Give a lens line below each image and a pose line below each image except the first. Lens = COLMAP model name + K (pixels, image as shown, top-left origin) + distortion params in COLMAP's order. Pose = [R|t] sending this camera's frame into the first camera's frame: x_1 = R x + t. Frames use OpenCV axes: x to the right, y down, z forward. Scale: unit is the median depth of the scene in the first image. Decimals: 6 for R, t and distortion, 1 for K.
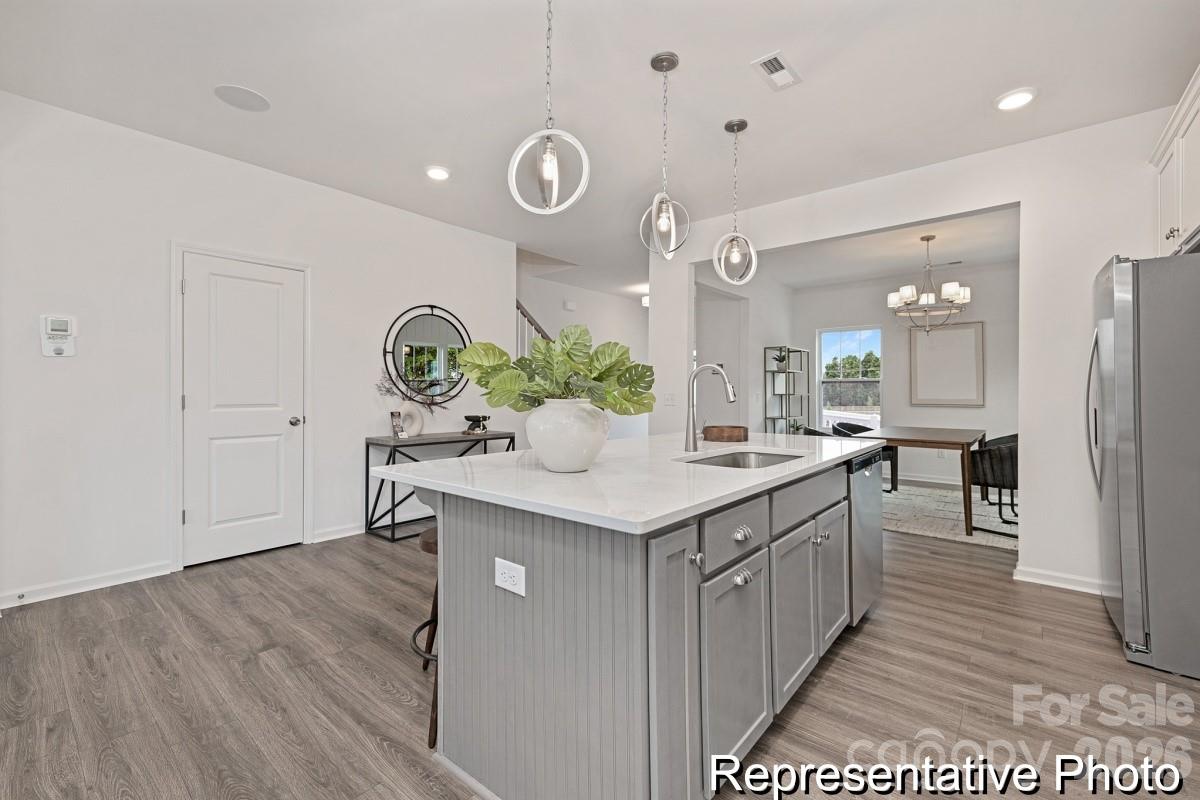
lens RADIAL K [[511.1, 0, 601.6], [0, 511.1, 386.4], [0, 0, 1]] dist [0.002561, 0.000193]
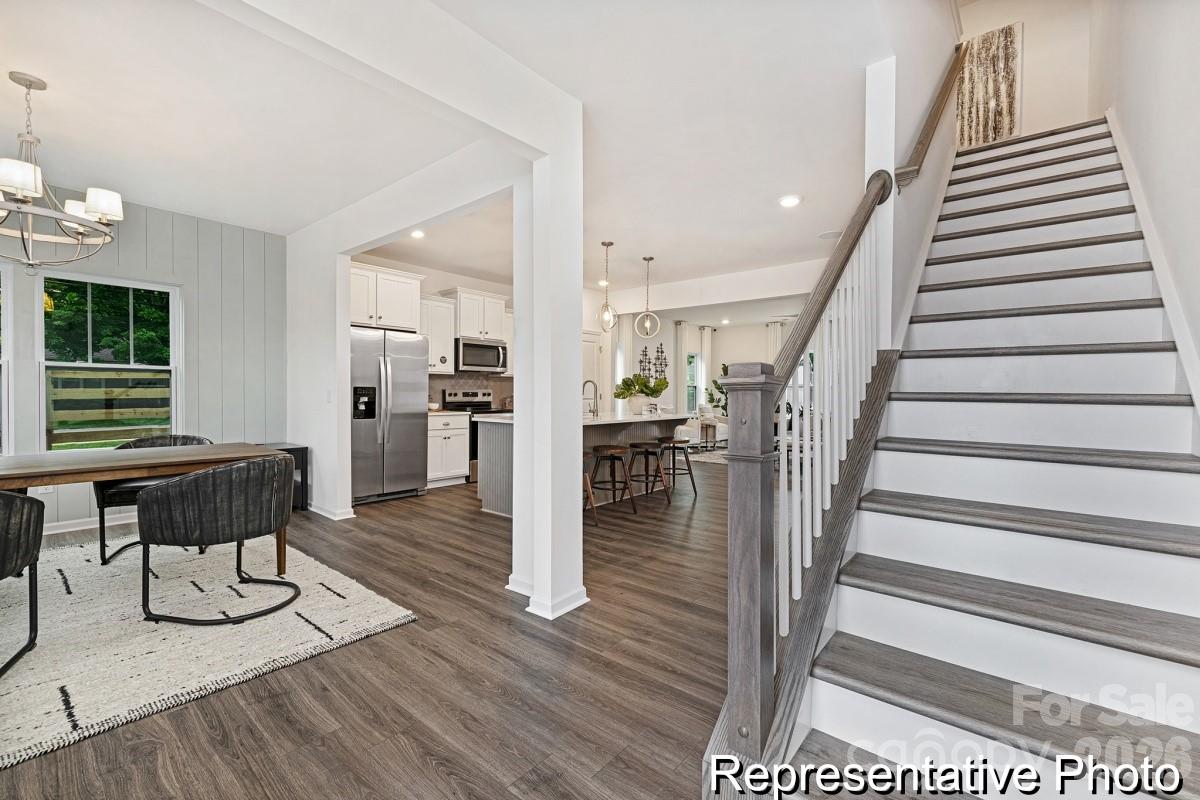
lens RADIAL K [[521.2, 0, 594.2], [0, 521.2, 367.1], [0, 0, 1]] dist [0.003592, 0.000773]
pose [[-0.999914, -0.011737, 0.005804, 0.094446], [-0.012036, 0.998441, -0.054502, 0.017305], [-0.005155, -0.054568, -0.998497, 1.942720]]
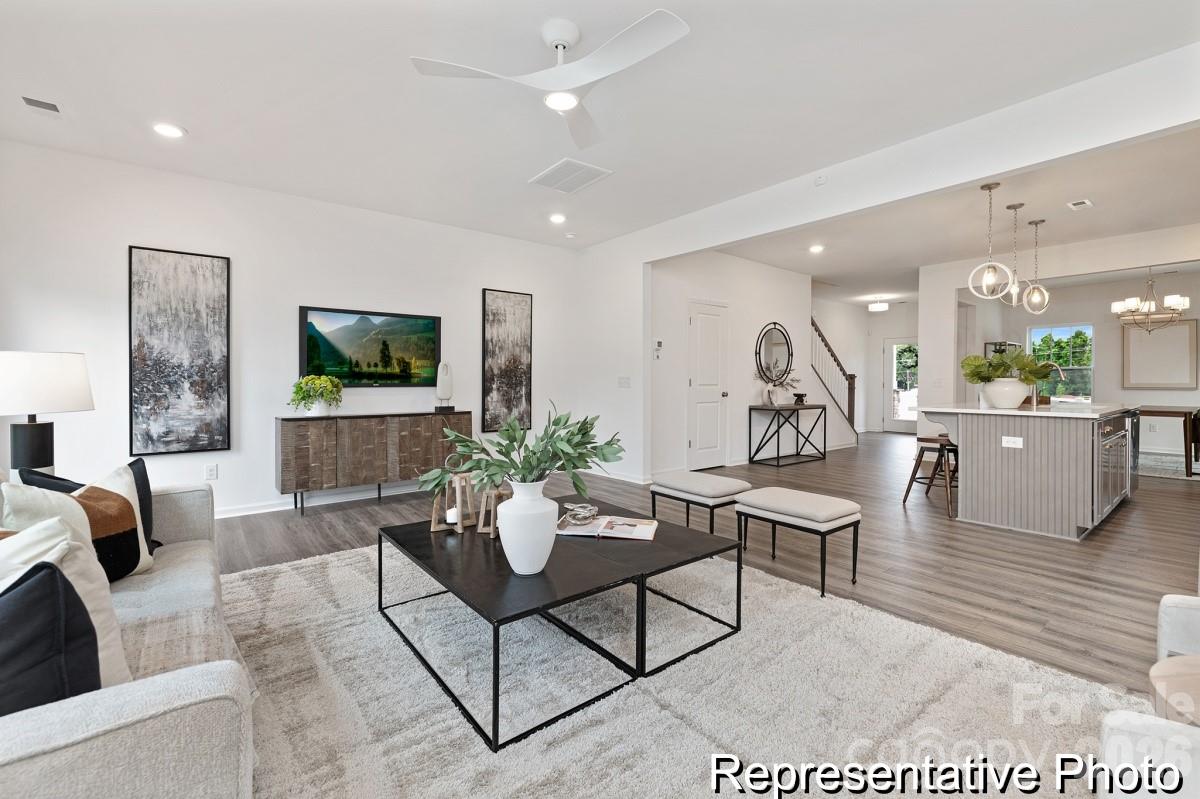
lens RADIAL K [[517.2, 0, 595.9], [0, 517.2, 380.8], [0, 0, 1]] dist [-0.001859, -0.000484]
pose [[0.980028, -0.002096, -0.198850, -0.637109], [0.003945, 0.999953, 0.008905, 0.004067], [0.198822, -0.009511, 0.979990, -0.753479]]
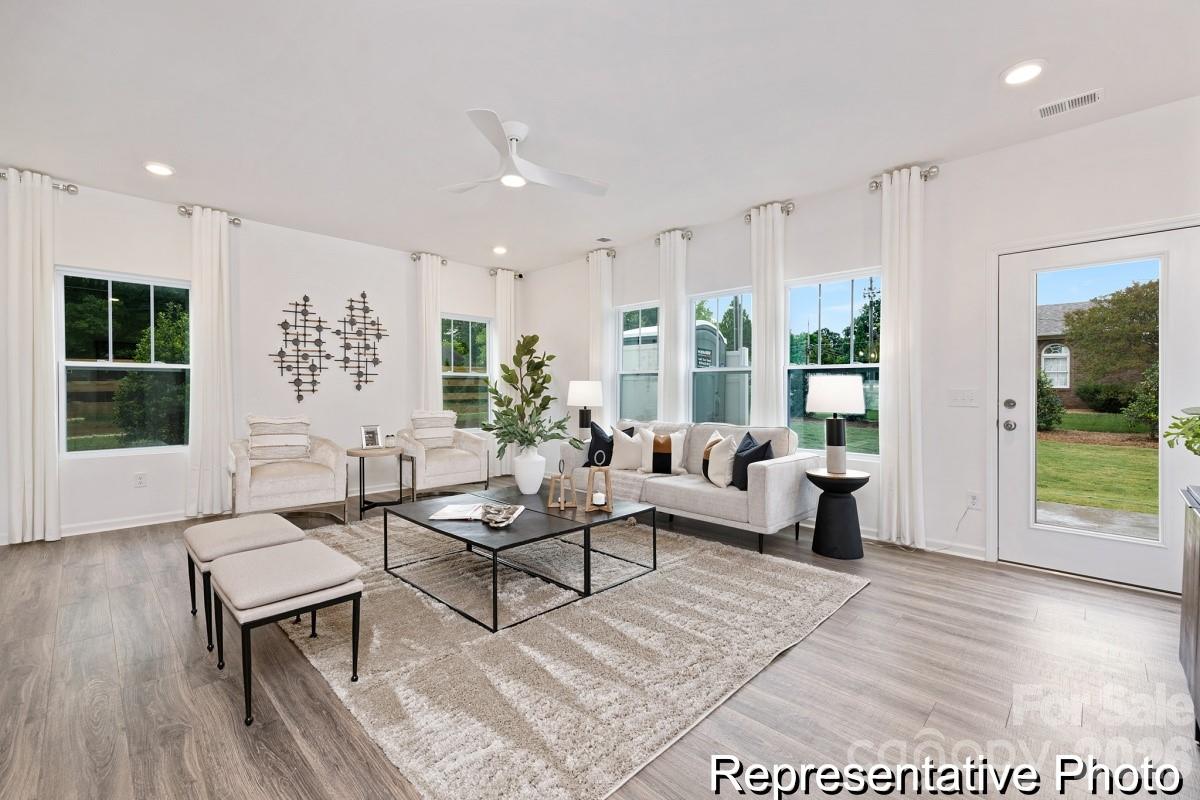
lens RADIAL K [[518.1, 0, 602.0], [0, 518.1, 404.6], [0, 0, 1]] dist [0.001896, 0.000322]
pose [[-0.996301, -0.010782, 0.085249, -0.986015], [-0.008747, 0.999669, 0.024211, 0.003937], [-0.085482, 0.023376, -0.996065, 0.599087]]
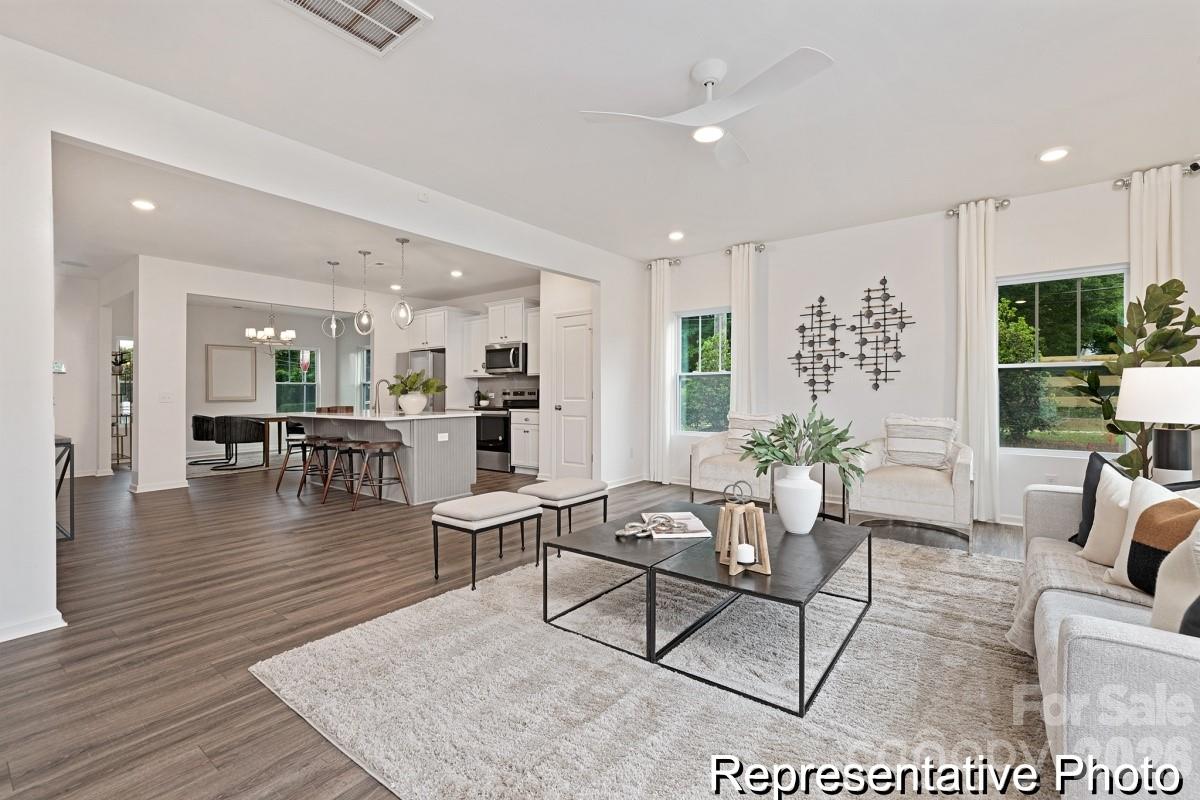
lens RADIAL K [[548.9, 0, 585.0], [0, 548.9, 379.9], [0, 0, 1]] dist [-0.001800, -0.000286]
pose [[-0.009654, 0.014610, 0.999847, -1.500798], [0.002410, 0.999891, -0.014587, -0.001712], [-0.999950, 0.002268, -0.009688, -0.020480]]
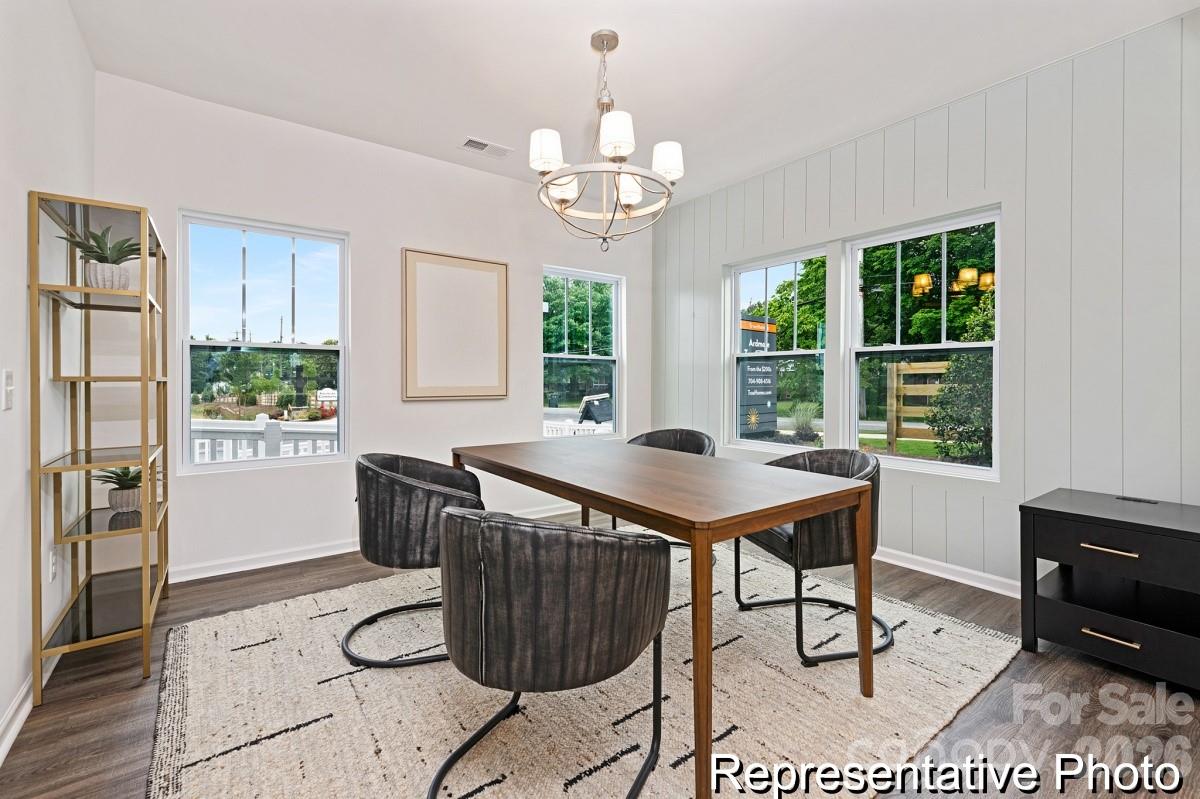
lens RADIAL K [[510.4, 0, 611.3], [0, 510.4, 391.2], [0, 0, 1]] dist [0.003128, 0.000282]
pose [[0.208964, -0.022512, 0.977664, 0.232320], [-0.009698, 0.999638, 0.025091, 0.021477], [-0.977875, -0.014725, 0.208670, 1.137969]]
